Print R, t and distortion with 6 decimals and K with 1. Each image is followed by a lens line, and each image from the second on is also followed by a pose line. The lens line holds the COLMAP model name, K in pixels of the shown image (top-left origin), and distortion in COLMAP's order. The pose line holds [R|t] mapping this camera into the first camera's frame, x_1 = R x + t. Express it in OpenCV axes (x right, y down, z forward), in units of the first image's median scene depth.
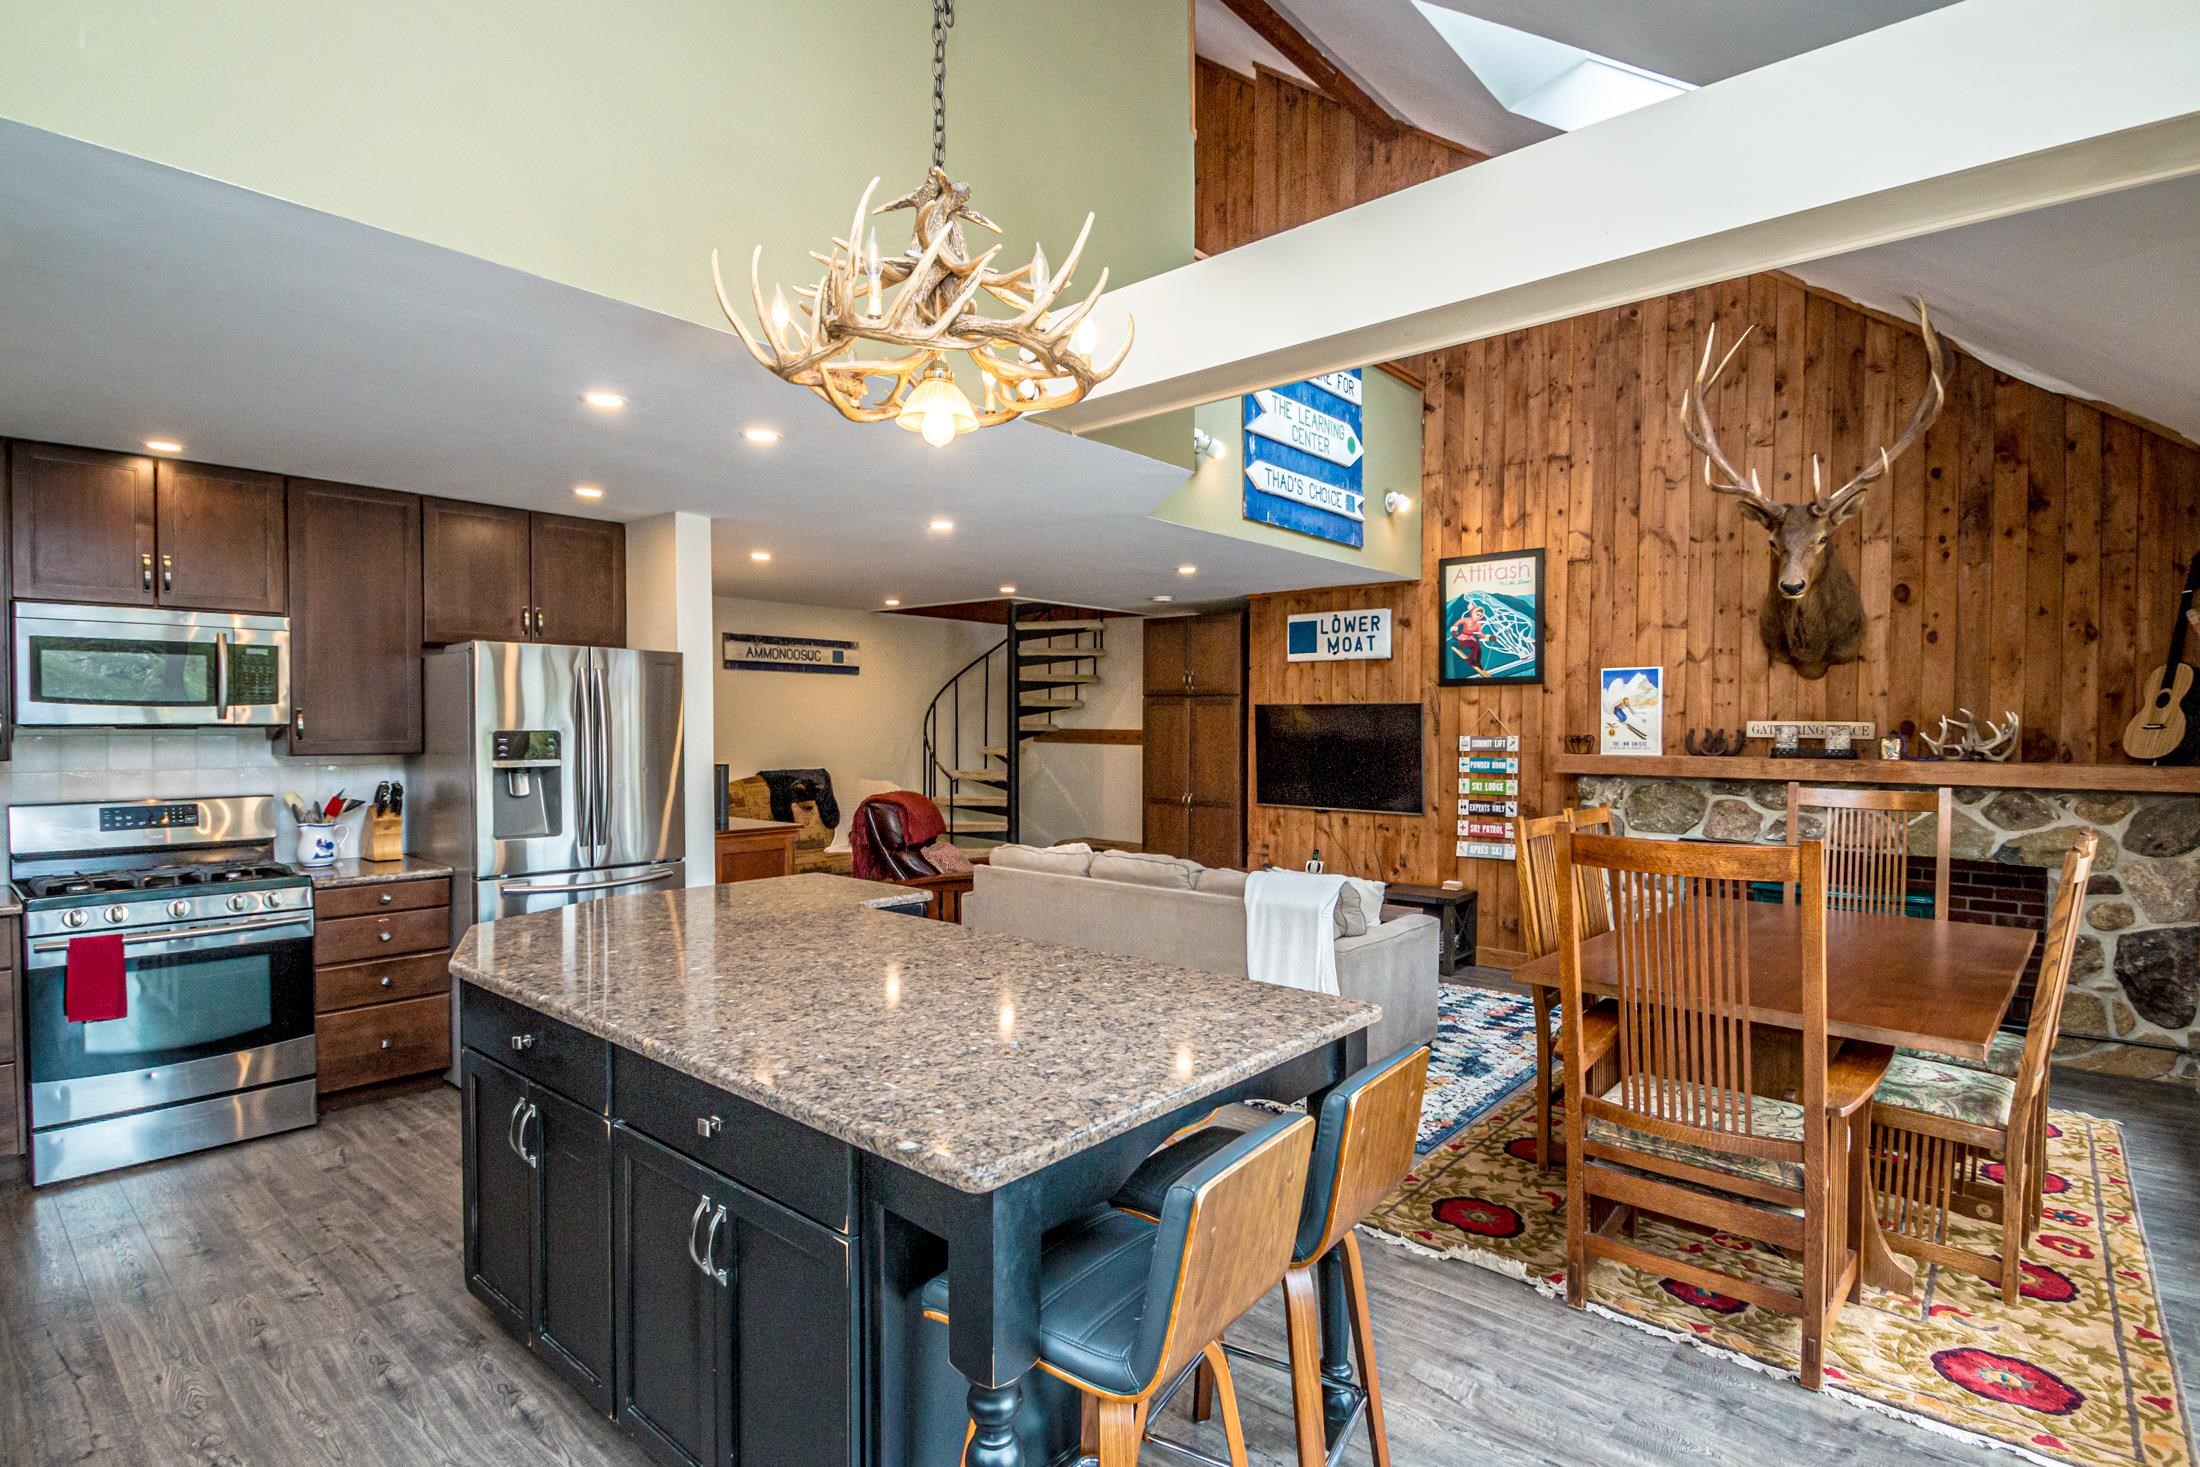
lens RADIAL K [[1063.0, 0, 1072.4], [0, 1063.0, 741.1], [0, 0, 1]] dist [0.016588, -0.017885]
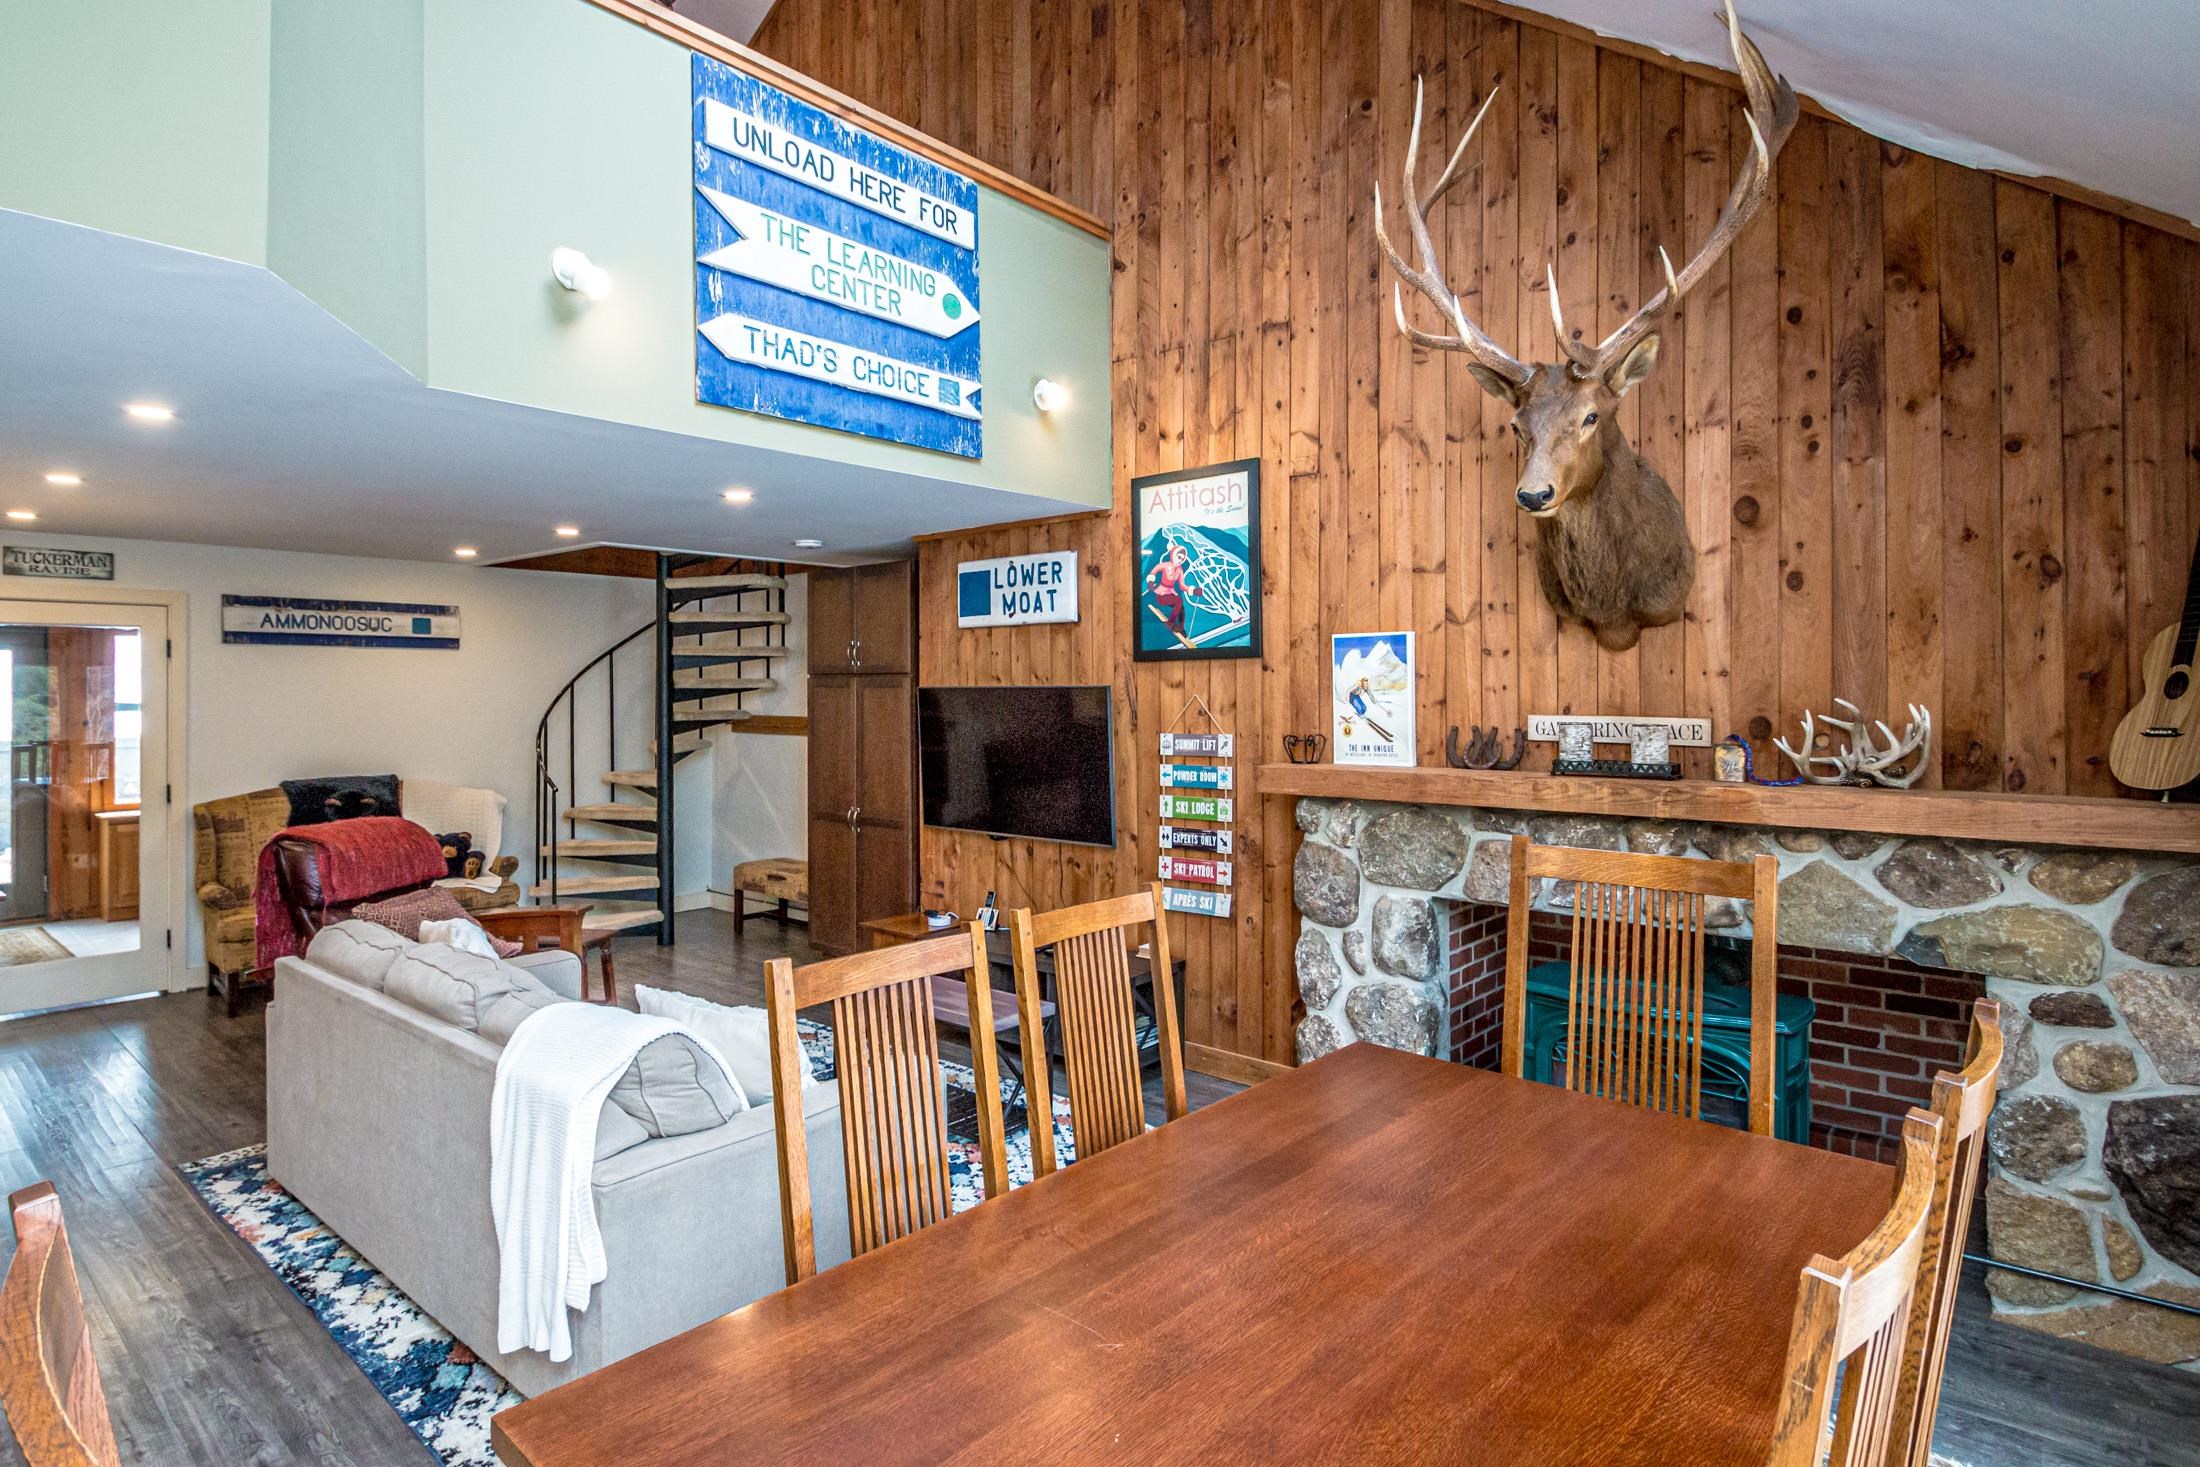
lens RADIAL K [[1137.0, 0, 1021.4], [0, 1137.0, 678.6], [0, 0, 1]] dist [0.015024, -0.017186]
pose [[0.999934, -0.008610, -0.007581, 0.314202], [0.008391, 0.999563, -0.028354, -0.022577], [0.007822, 0.028288, 0.999569, 0.294239]]
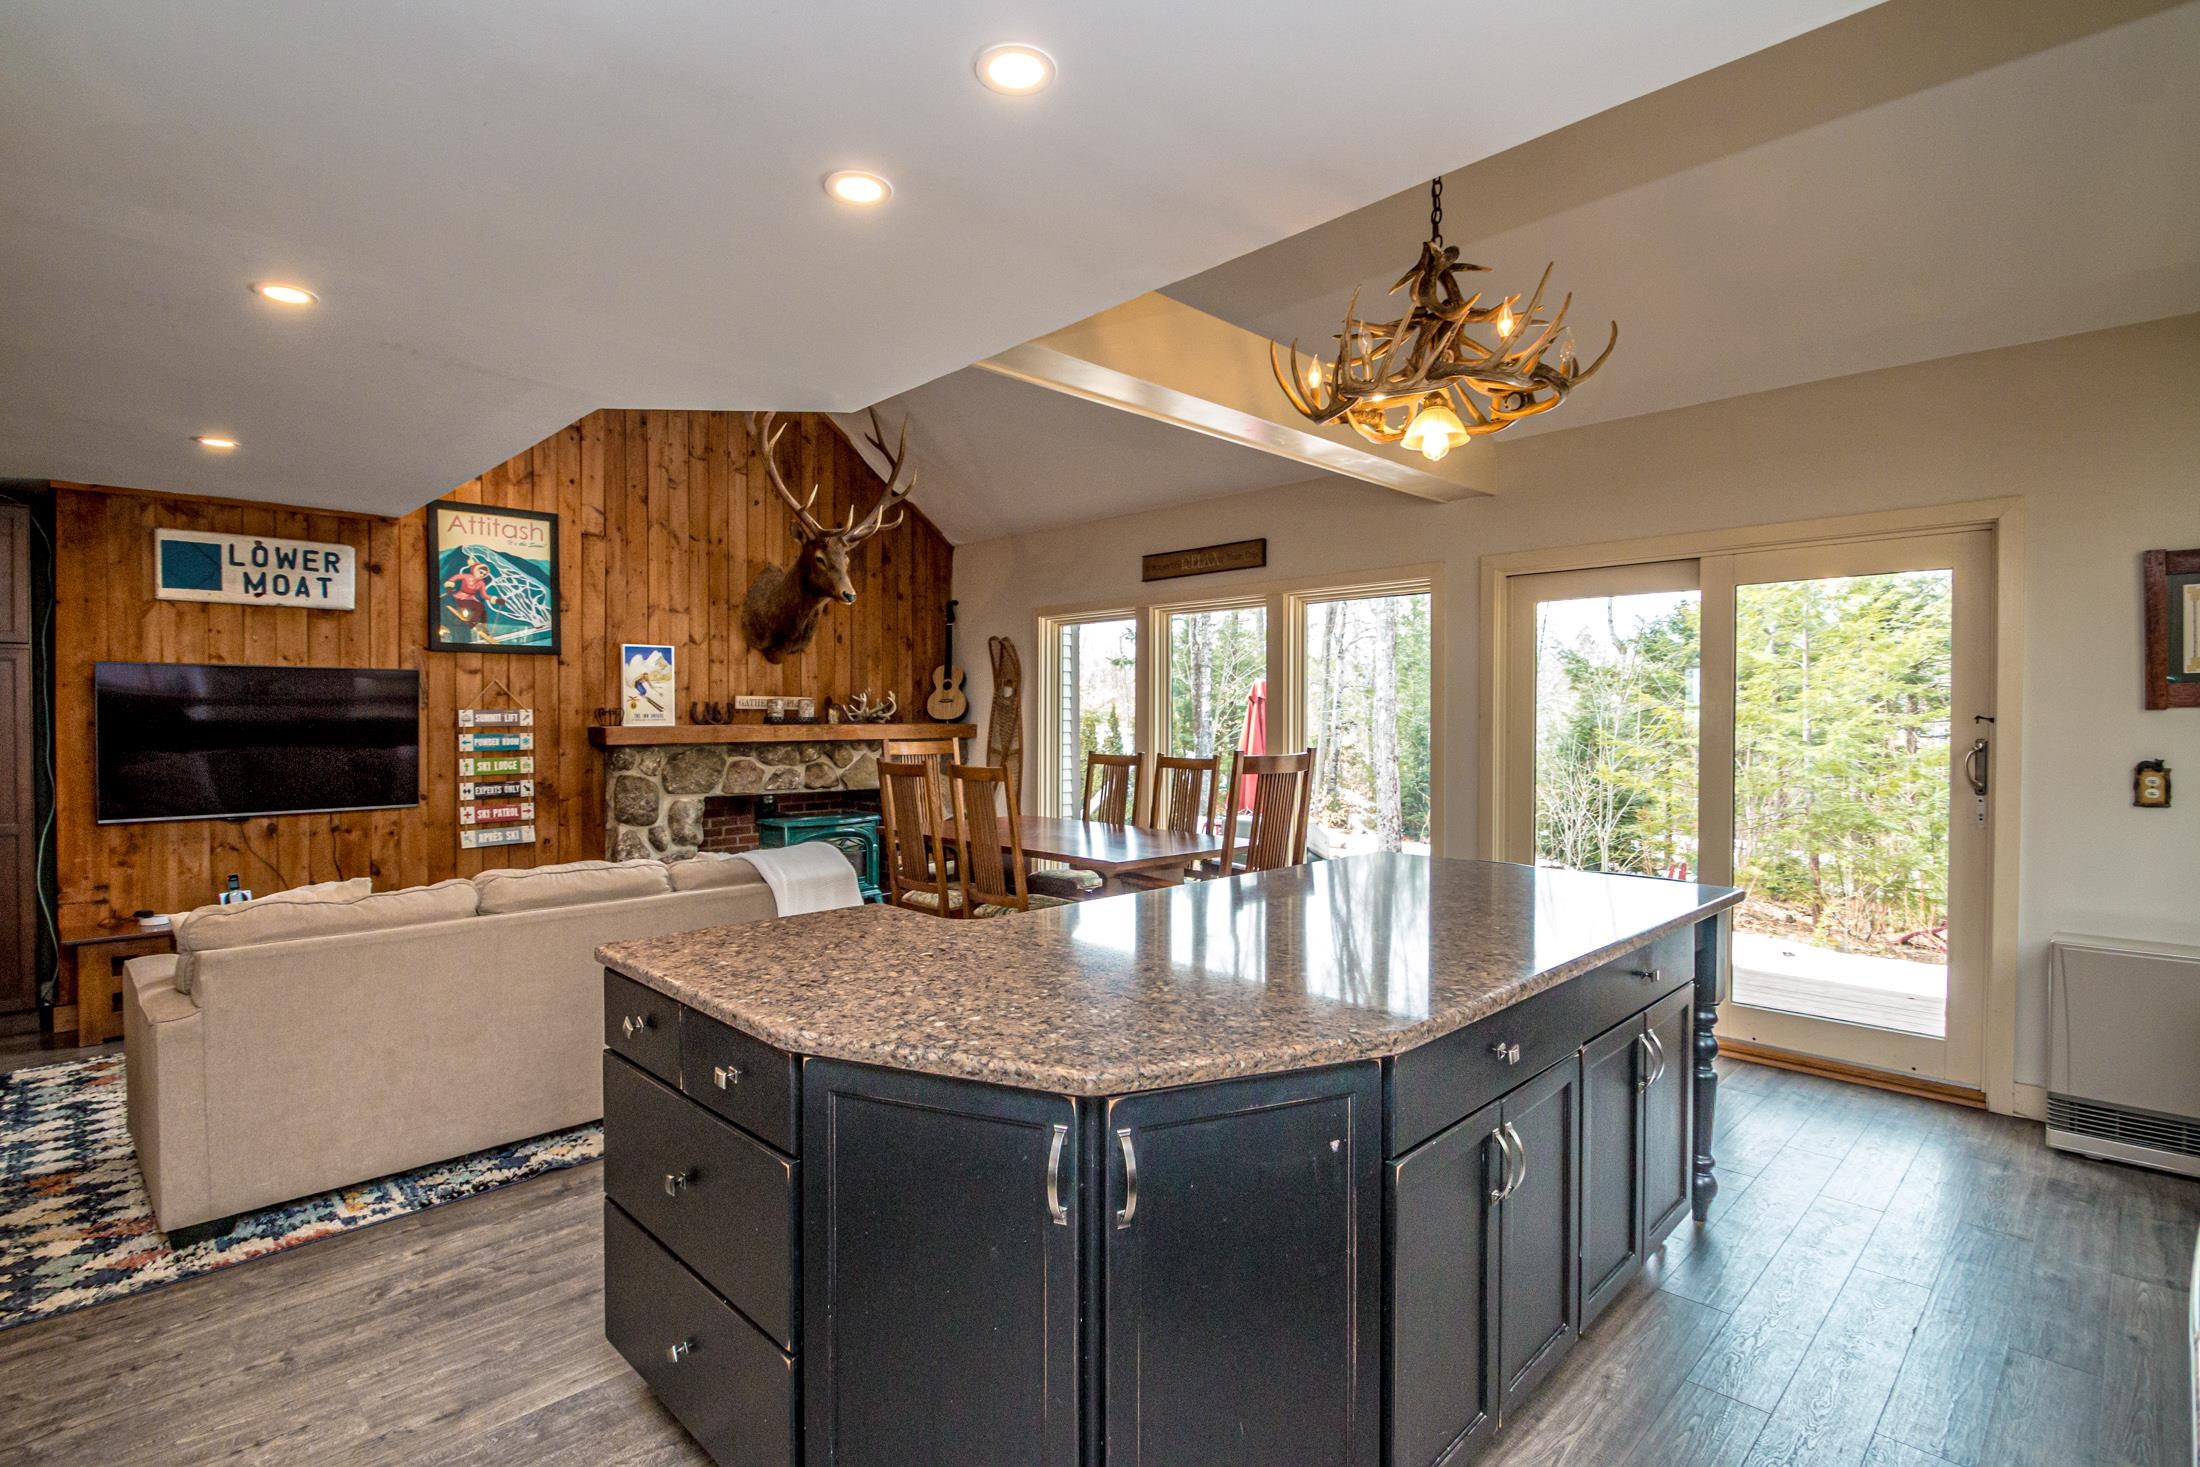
lens RADIAL K [[1041.7, 0, 1121.1], [0, 1041.7, 728.6], [0, 0, 1]] dist [0.002668, -0.010670]
pose [[0.052030, -0.018683, 0.998471, -0.507167], [0.015872, 0.999714, 0.017879, 0.004272], [-0.998519, 0.014917, 0.052312, 0.472414]]
